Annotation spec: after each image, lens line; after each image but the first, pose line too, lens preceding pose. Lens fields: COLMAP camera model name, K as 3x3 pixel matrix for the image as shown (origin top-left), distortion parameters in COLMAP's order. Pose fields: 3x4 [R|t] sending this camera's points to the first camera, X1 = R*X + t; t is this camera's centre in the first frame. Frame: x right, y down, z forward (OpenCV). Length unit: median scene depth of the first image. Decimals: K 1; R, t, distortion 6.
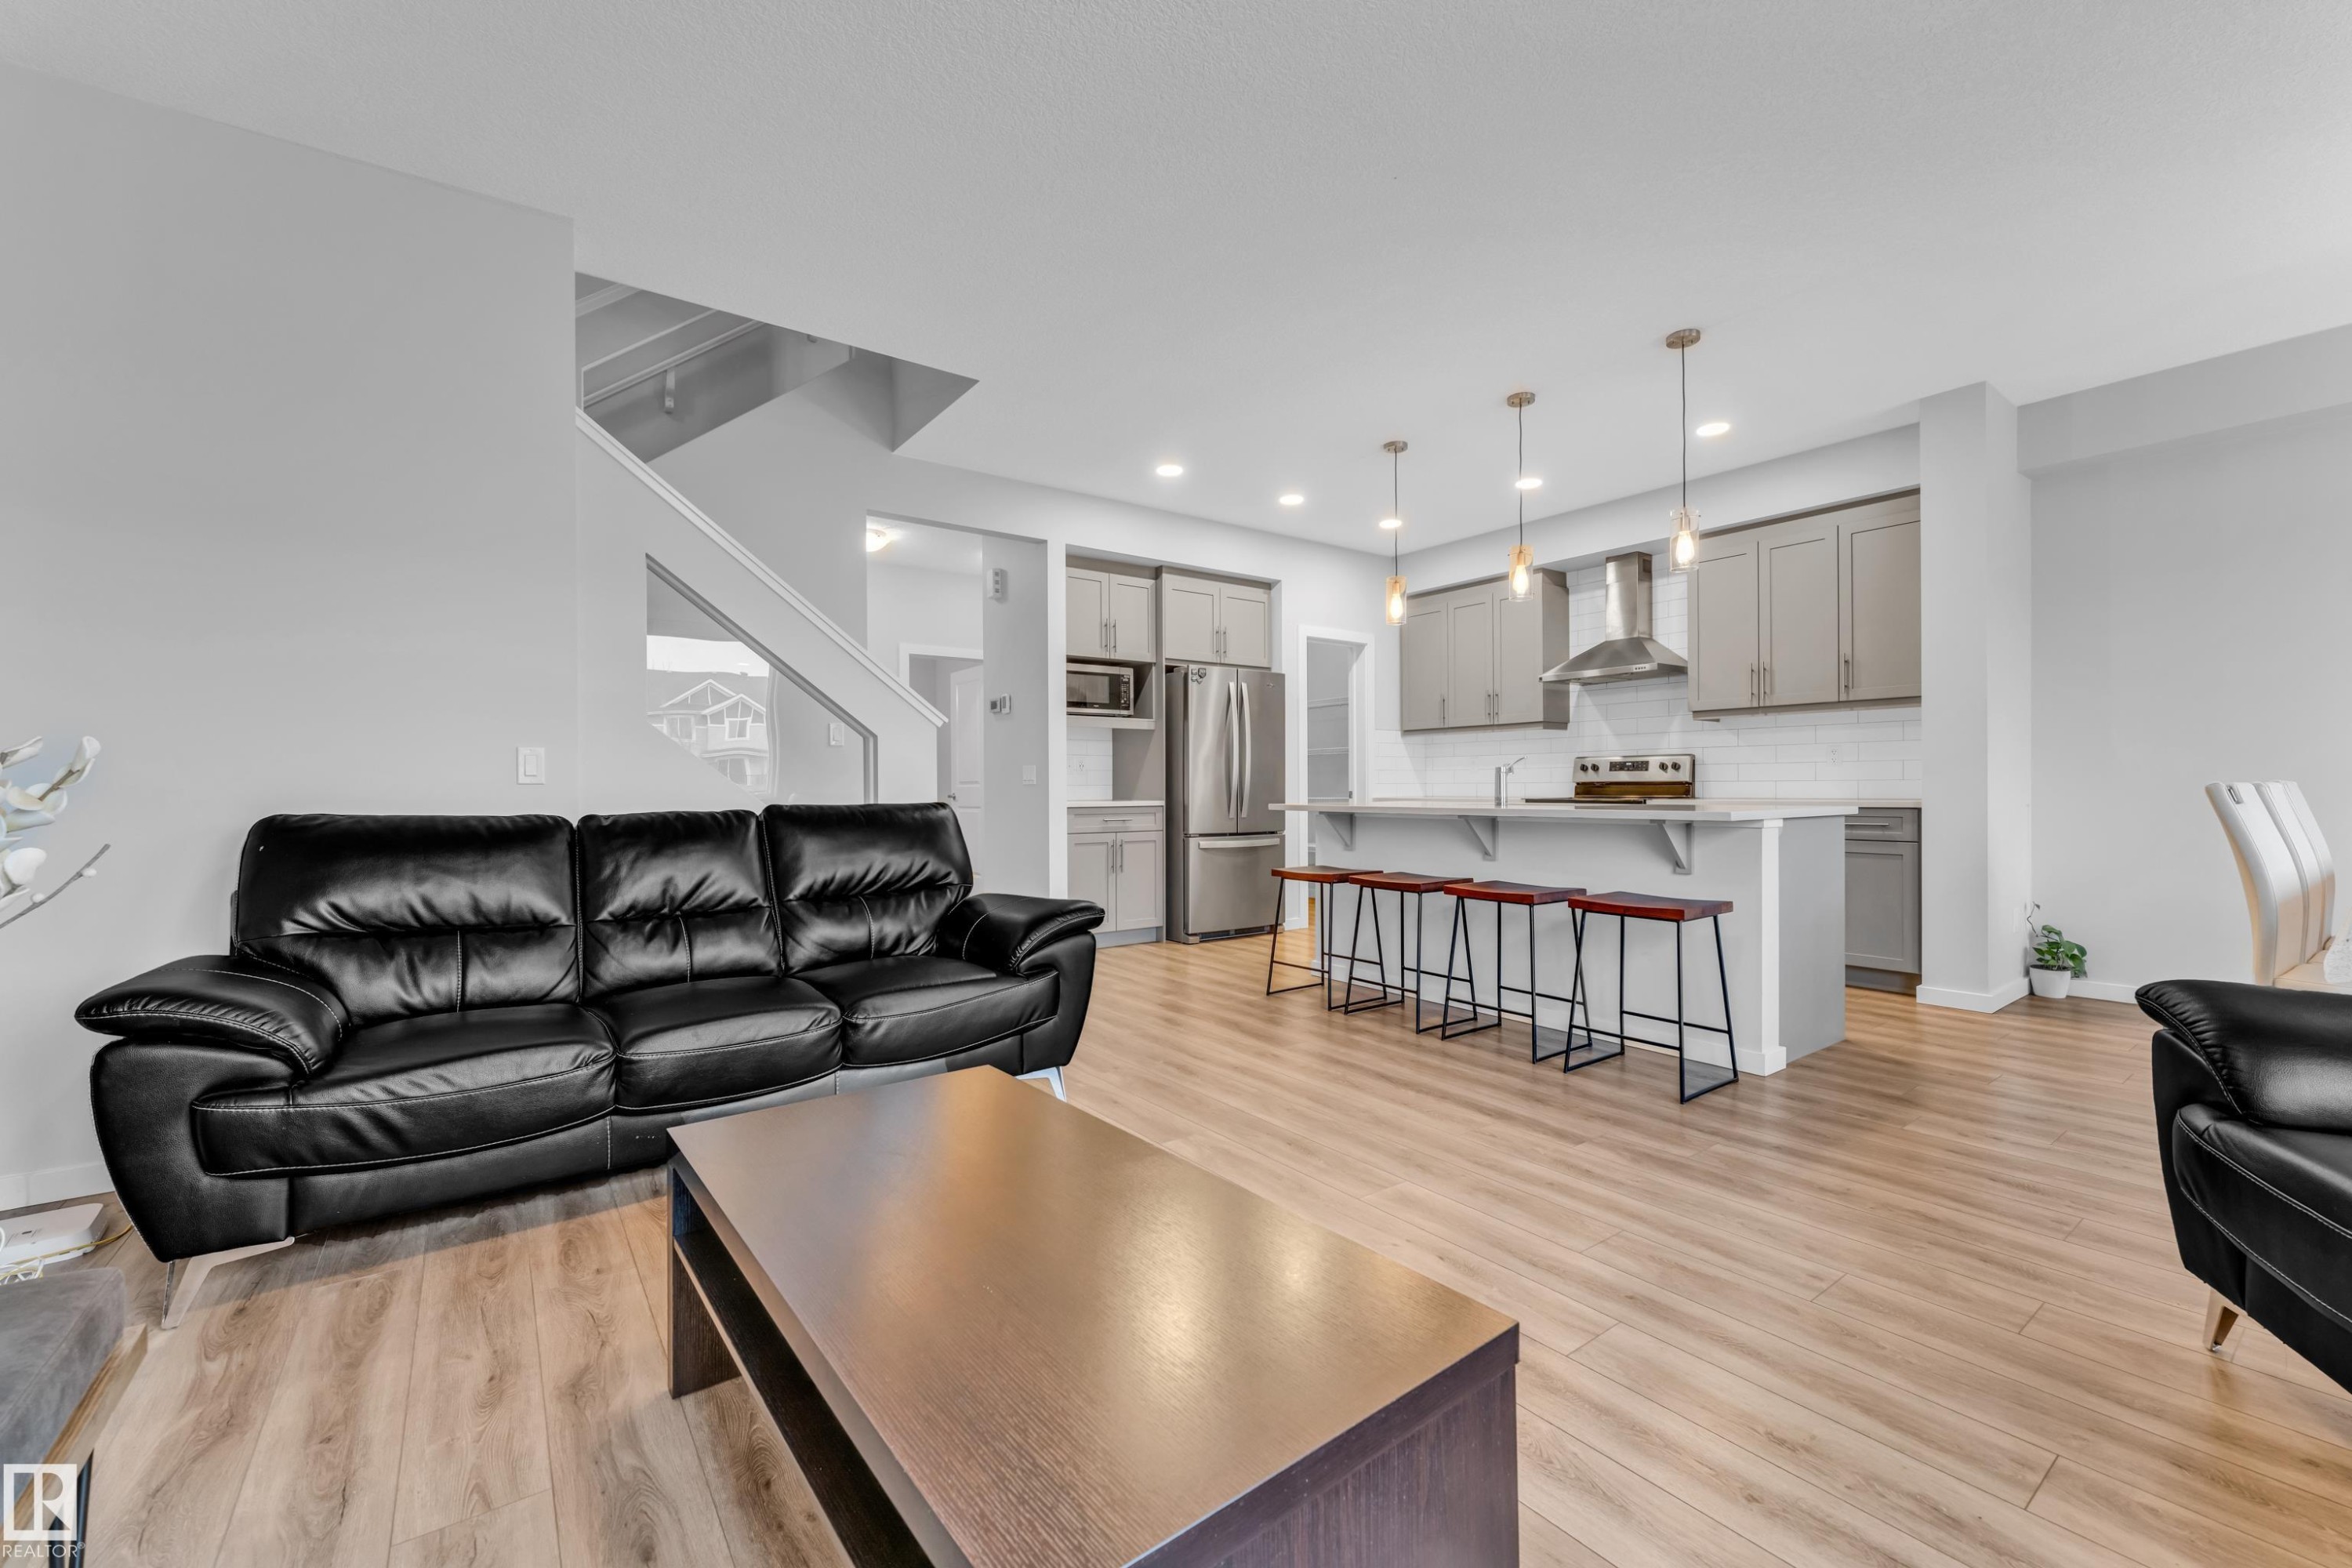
lens RADIAL K [[951.0, 0, 1182.8], [0, 951.0, 778.2], [0, 0, 1]] dist [-0.002762, -0.000217]
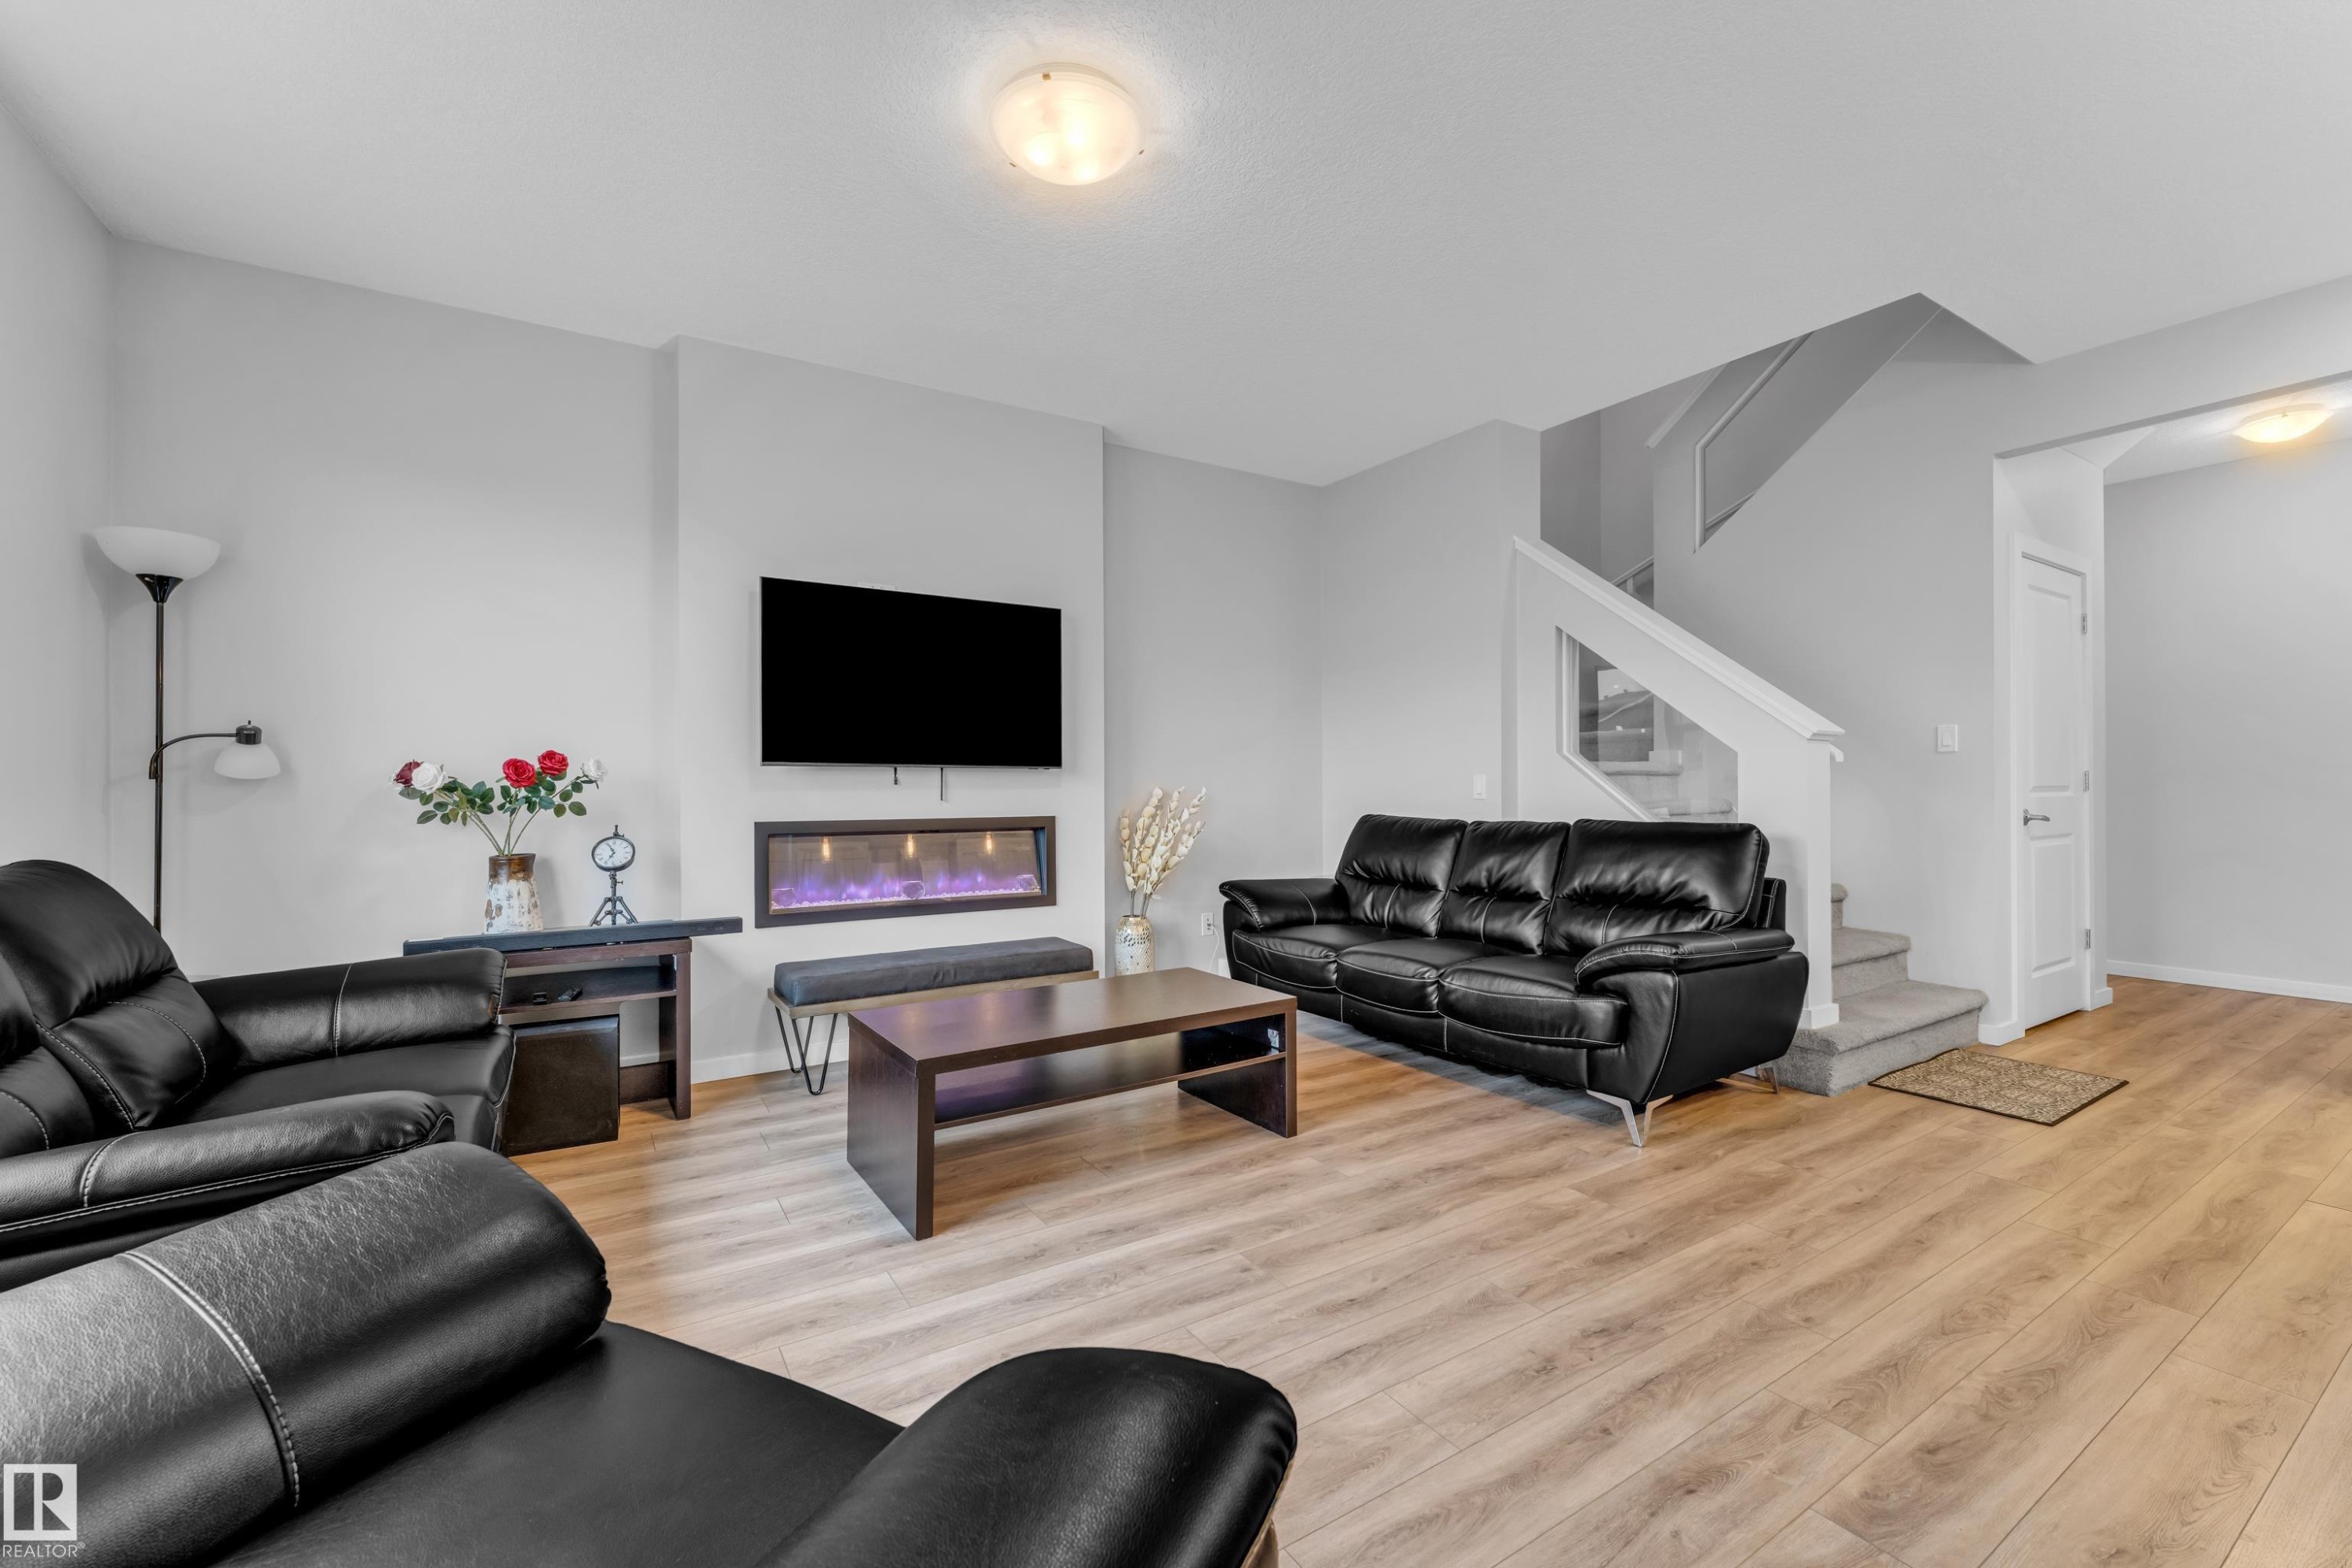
lens RADIAL K [[951.0, 0, 1165.0], [0, 951.0, 789.6], [0, 0, 1]] dist [-0.002762, -0.000217]
pose [[-0.077422, 0.010928, -0.996939, 0.489527], [0.014038, 0.999853, 0.009870, -0.018128], [0.996900, -0.013231, -0.077564, 0.338870]]
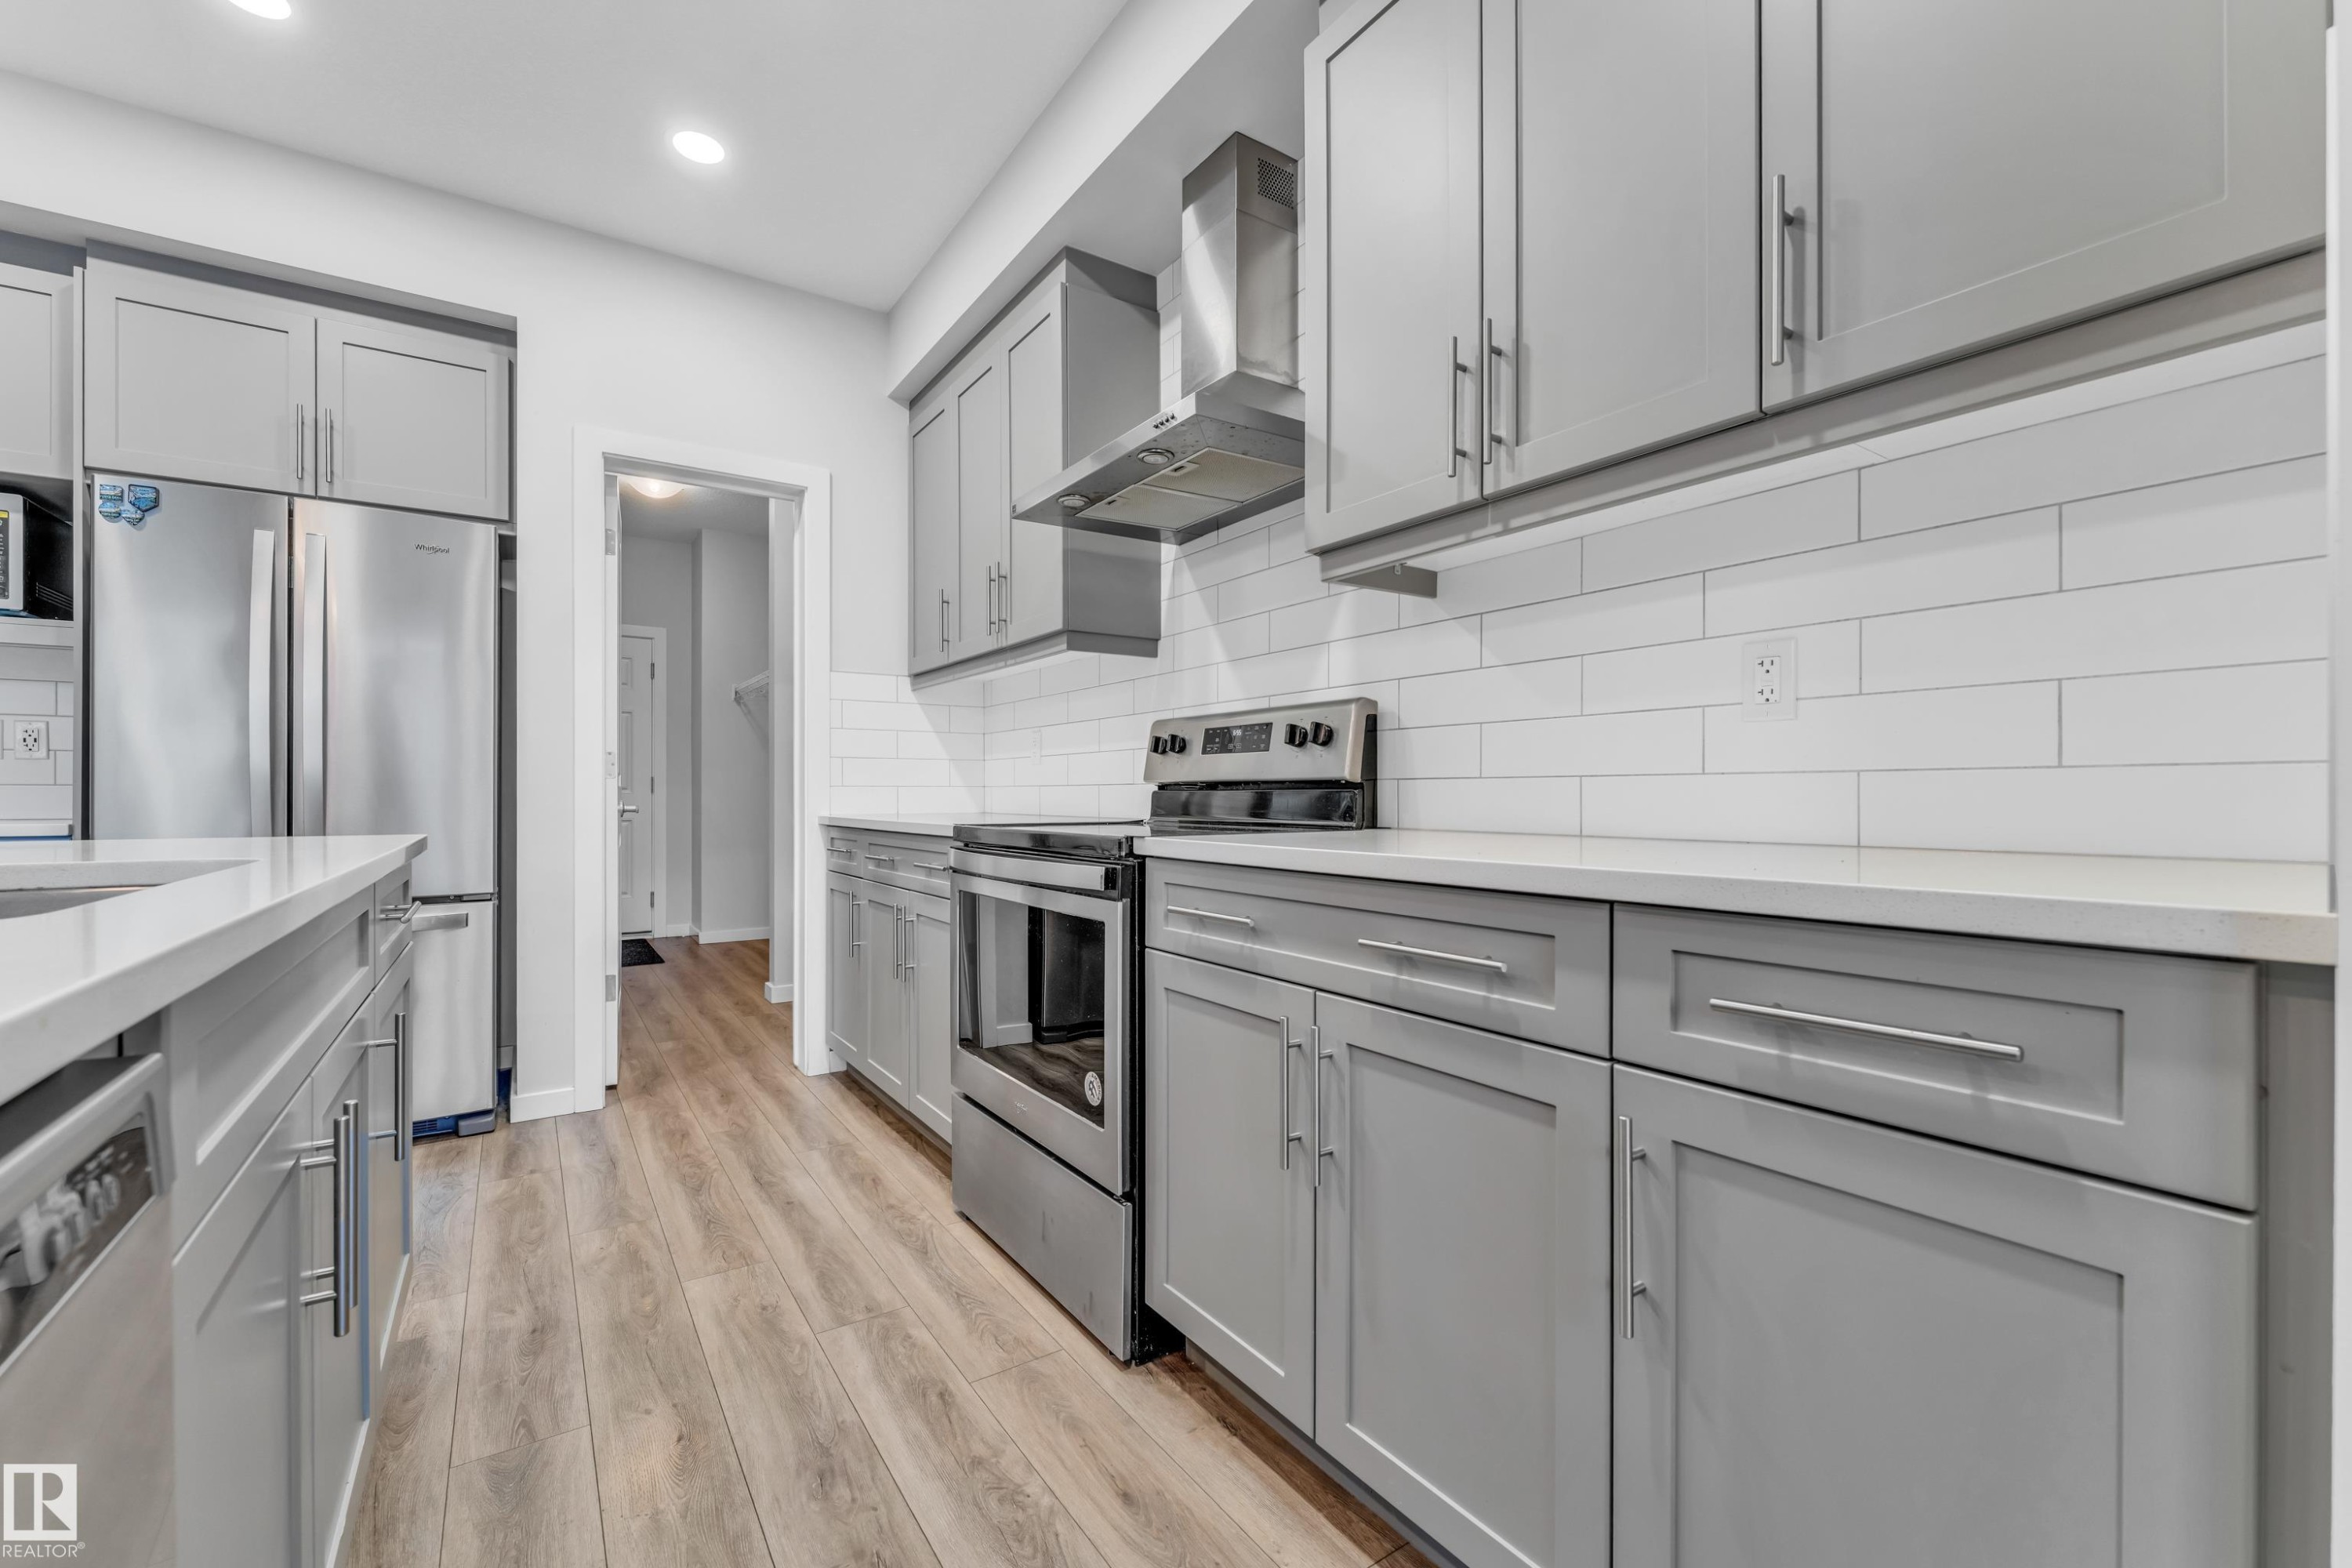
lens RADIAL K [[951.0, 0, 1162.7], [0, 951.0, 787.0], [0, 0, 1]] dist [-0.002762, -0.000217]
pose [[0.998499, 0.004183, -0.054616, 0.533778], [-0.004009, 0.999987, 0.003299, 0.005873], [0.054629, -0.003075, 0.998502, 0.730023]]
